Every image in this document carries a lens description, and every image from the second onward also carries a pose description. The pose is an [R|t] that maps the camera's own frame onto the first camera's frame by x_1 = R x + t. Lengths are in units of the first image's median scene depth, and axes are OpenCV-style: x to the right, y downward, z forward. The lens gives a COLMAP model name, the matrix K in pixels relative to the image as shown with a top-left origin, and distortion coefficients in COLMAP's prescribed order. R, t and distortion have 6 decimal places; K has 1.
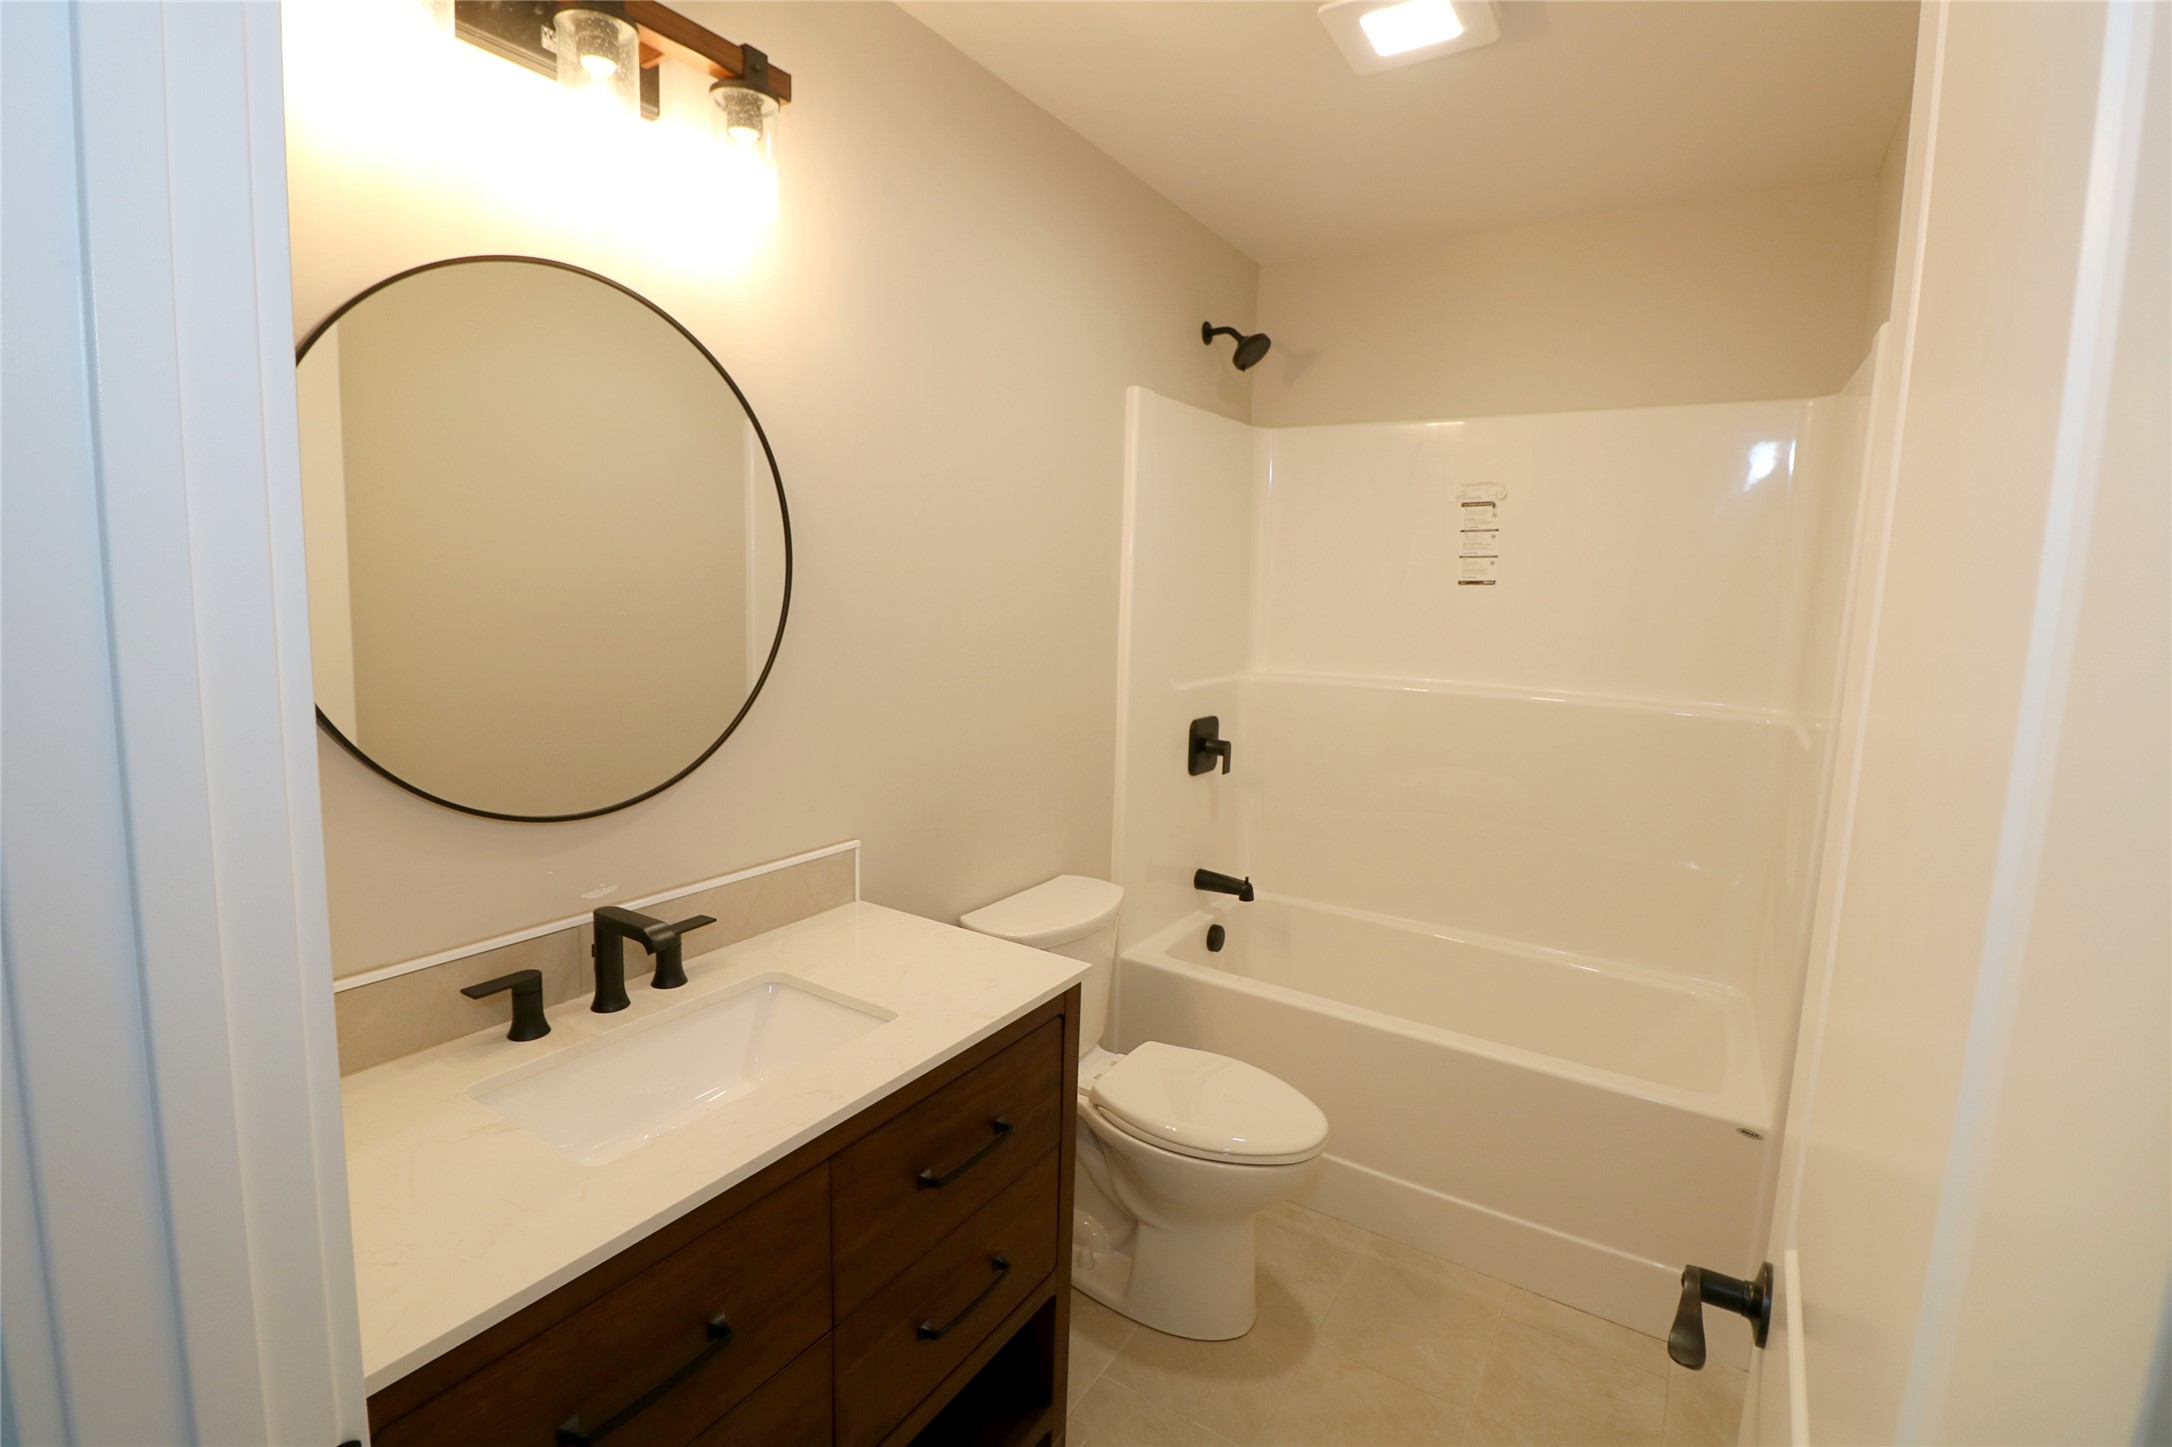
lens RADIAL K [[1028.3, 0, 1075.2], [0, 1028.3, 712.5], [0, 0, 1]] dist [0.001073, -0.015789]
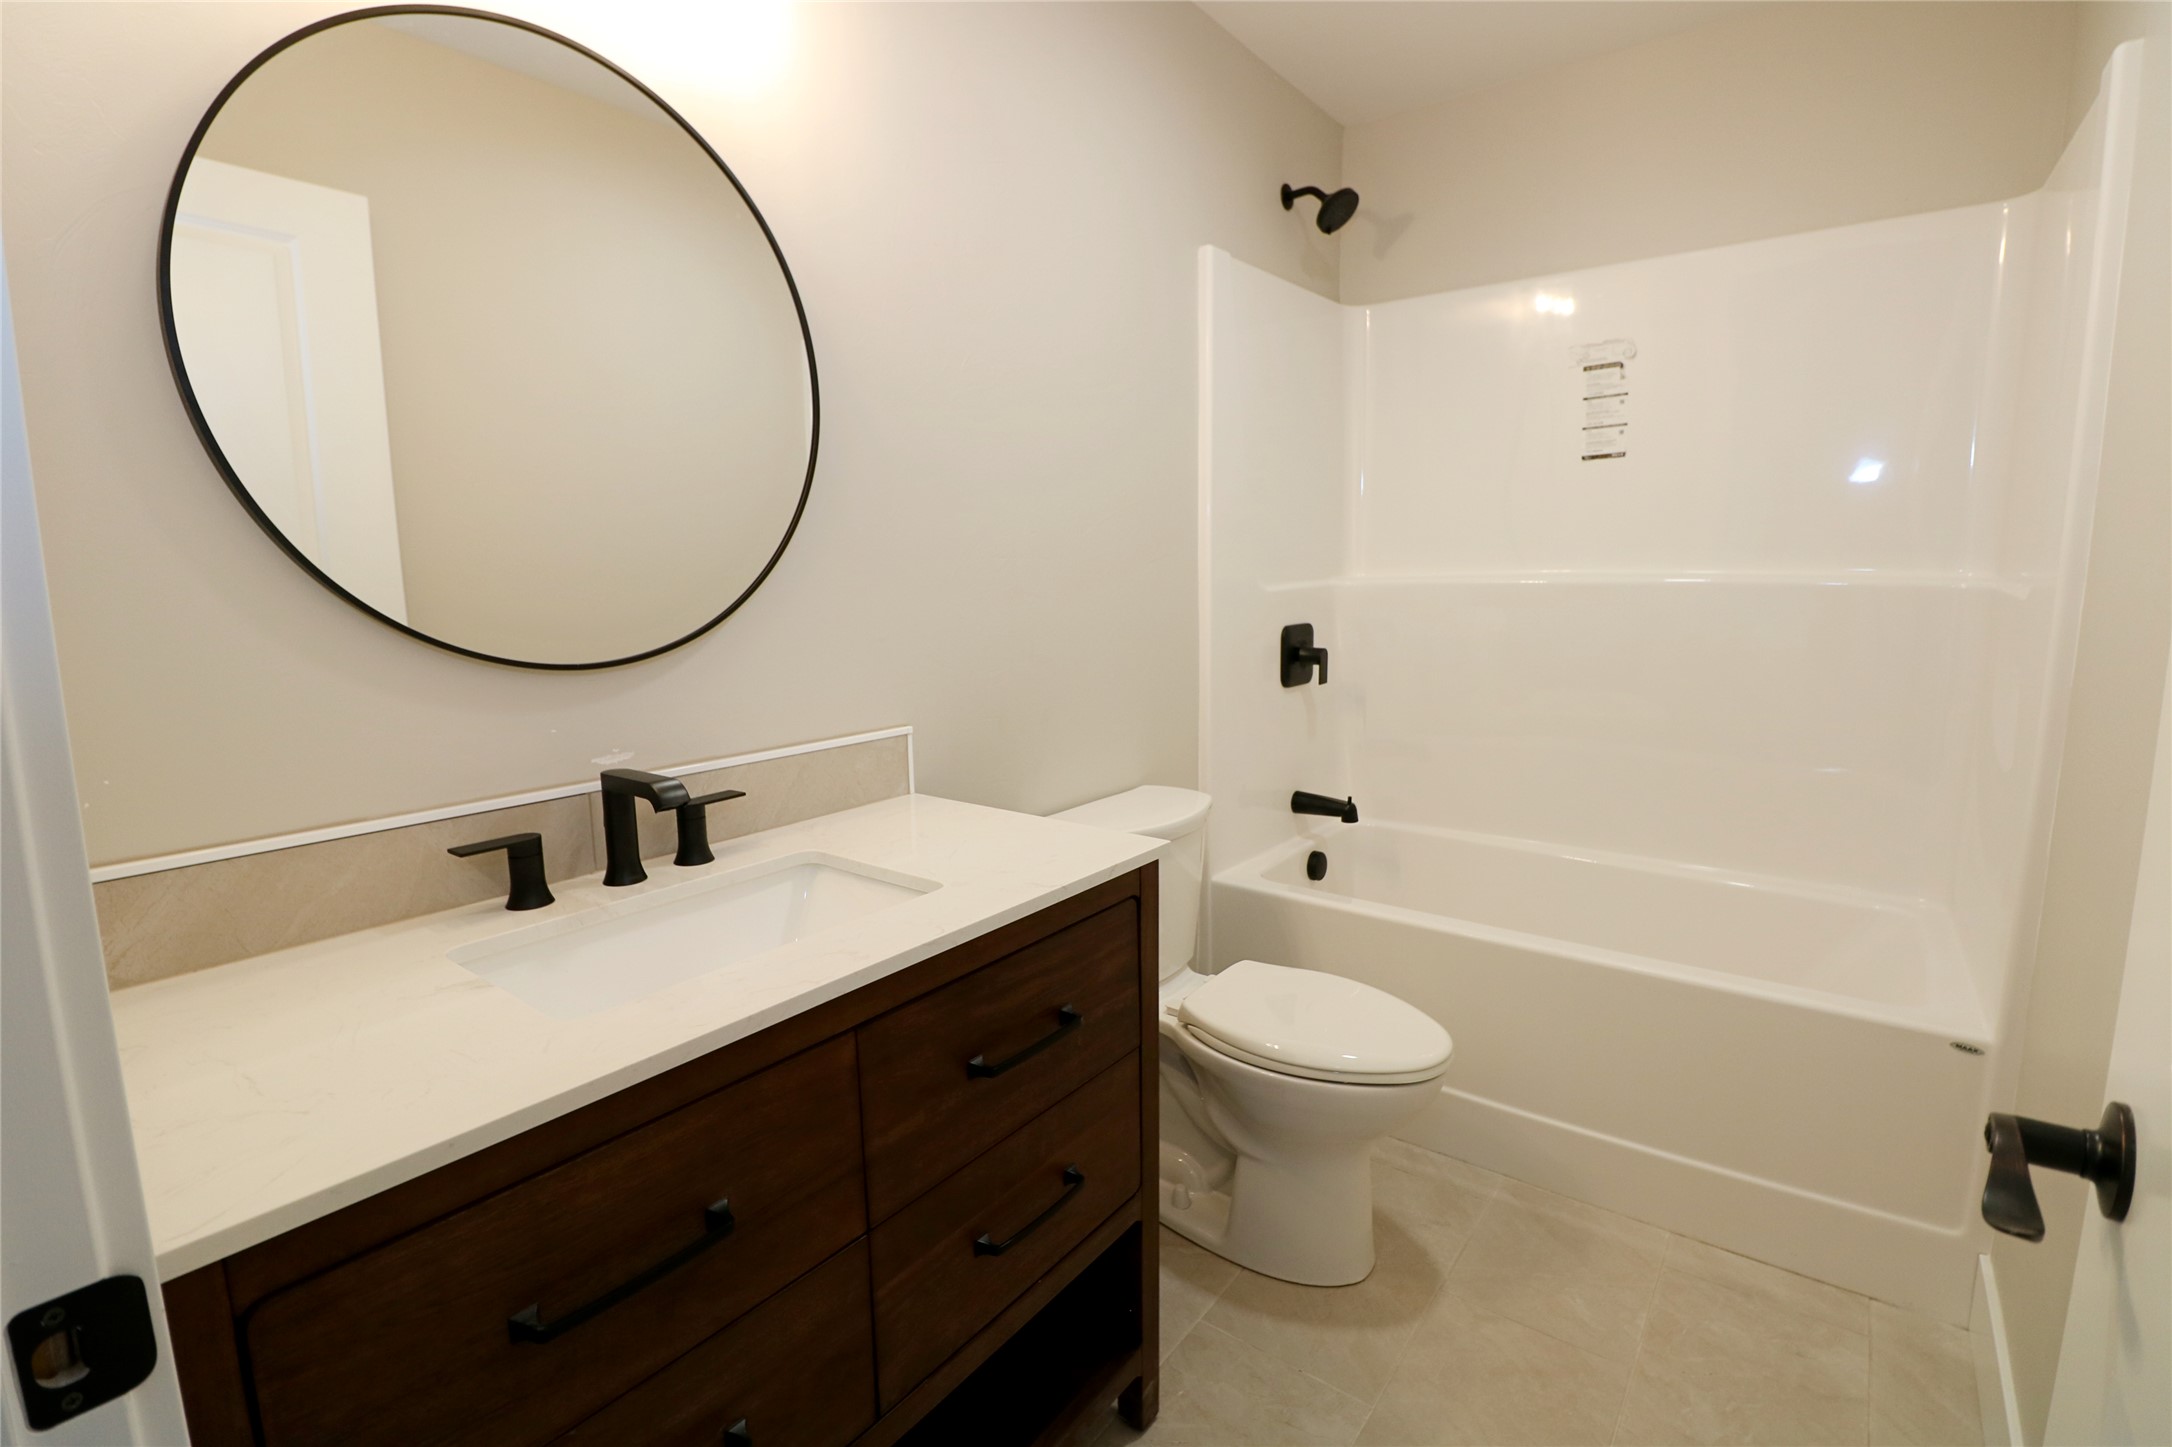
lens RADIAL K [[1028.3, 0, 1075.2], [0, 1028.3, 712.5], [0, 0, 1]] dist [0.001073, -0.015789]
pose [[0.995273, -0.031791, -0.091761, 0.016401], [0.033074, 0.999375, 0.012497, 0.102749], [0.091306, -0.015473, 0.995703, 0.108453]]
